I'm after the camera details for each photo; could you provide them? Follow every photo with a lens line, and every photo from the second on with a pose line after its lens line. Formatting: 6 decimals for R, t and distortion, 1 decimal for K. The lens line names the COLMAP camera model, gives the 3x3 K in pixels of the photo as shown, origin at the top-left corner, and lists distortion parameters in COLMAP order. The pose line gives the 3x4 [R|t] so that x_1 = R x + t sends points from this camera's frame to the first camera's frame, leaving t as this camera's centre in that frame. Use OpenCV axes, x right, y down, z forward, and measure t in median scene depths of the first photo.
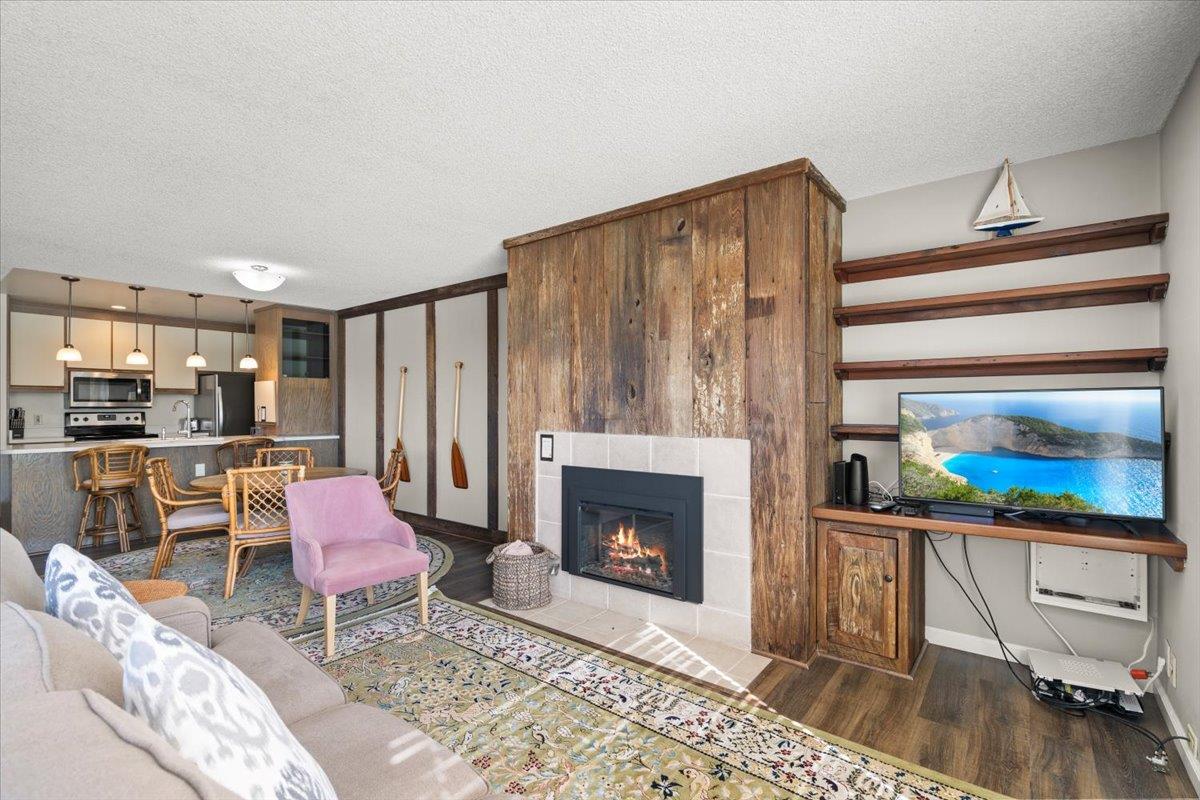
lens RADIAL K [[547.0, 0, 600.6], [0, 547.0, 406.7], [0, 0, 1]] dist [-0.002699, 0.000189]
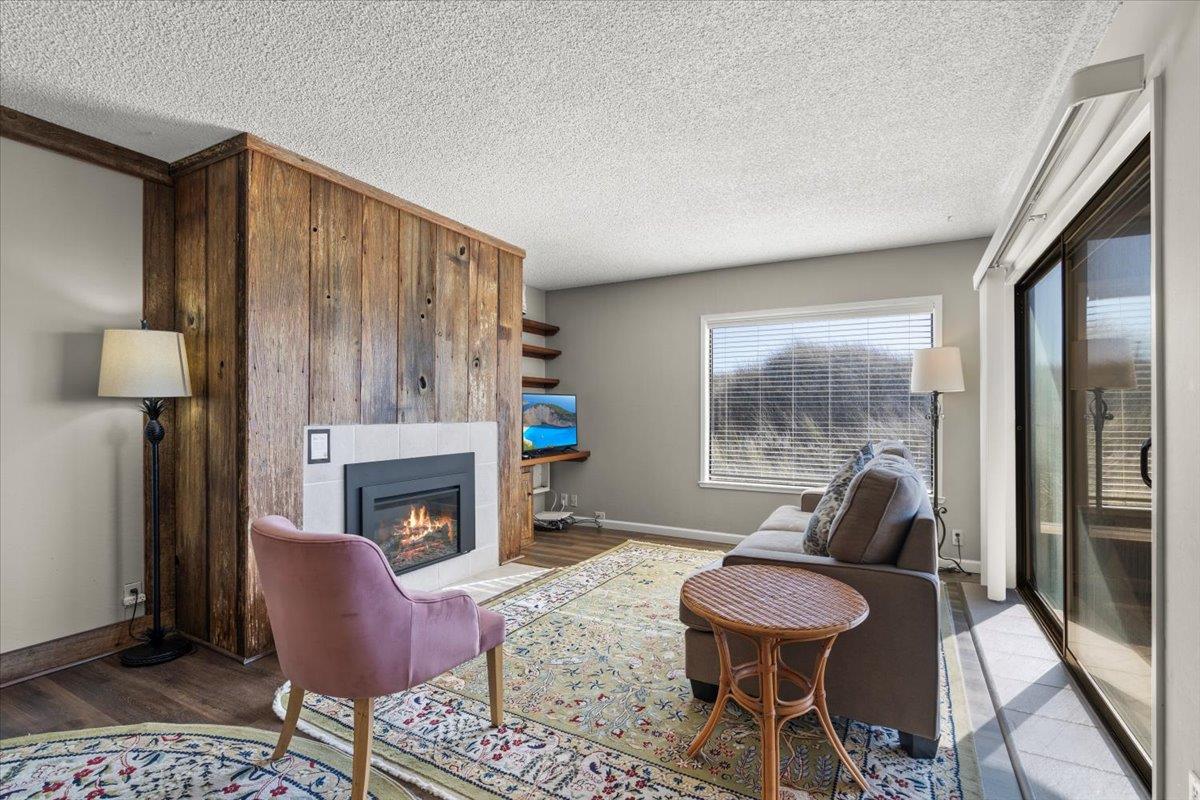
lens RADIAL K [[547.0, 0, 600.6], [0, 547.0, 406.7], [0, 0, 1]] dist [-0.002699, 0.000189]
pose [[-0.149348, 0.008845, 0.988745, -1.055582], [0.000315, 0.999960, -0.008897, 0.029336], [-0.988785, -0.001017, -0.149344, 0.822104]]
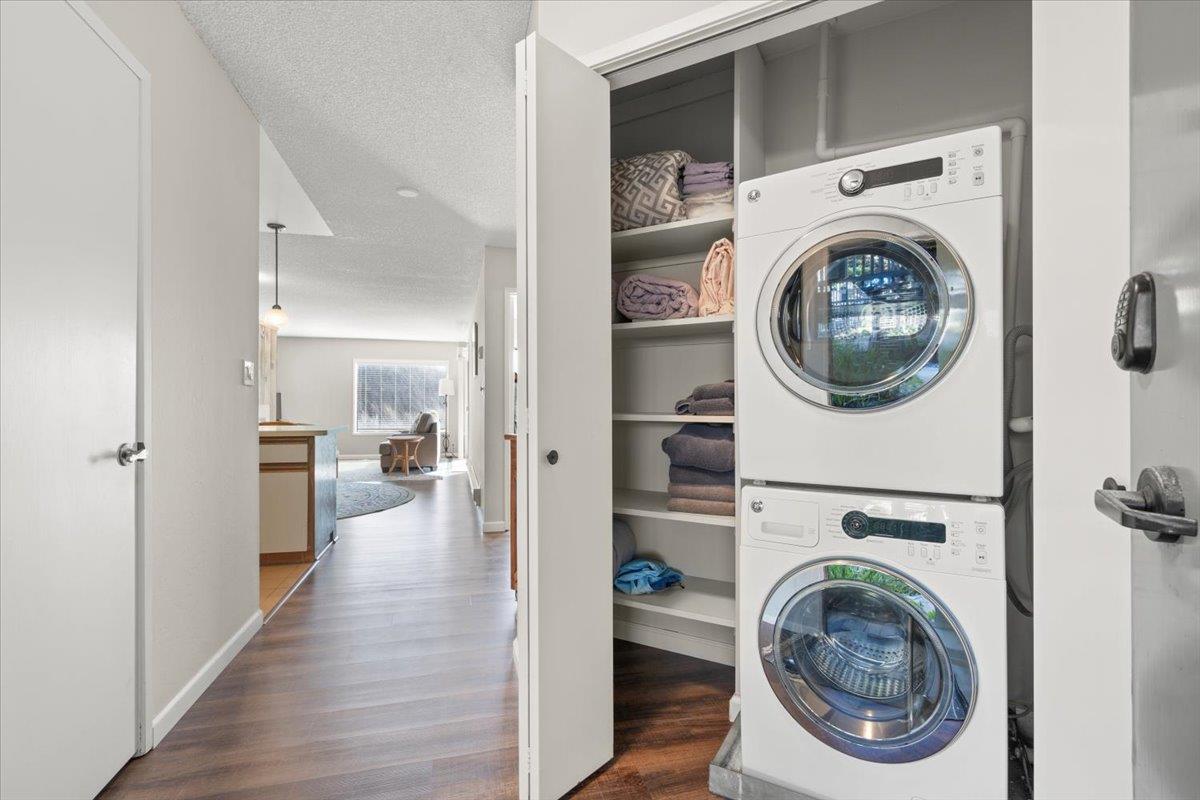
lens RADIAL K [[547.0, 0, 600.6], [0, 547.0, 406.7], [0, 0, 1]] dist [-0.002699, 0.000189]
pose [[-0.795139, -0.002956, 0.606420, -2.893387], [-0.002636, 0.999996, 0.001417, 0.052372], [-0.606422, -0.000472, -0.795143, 2.101168]]
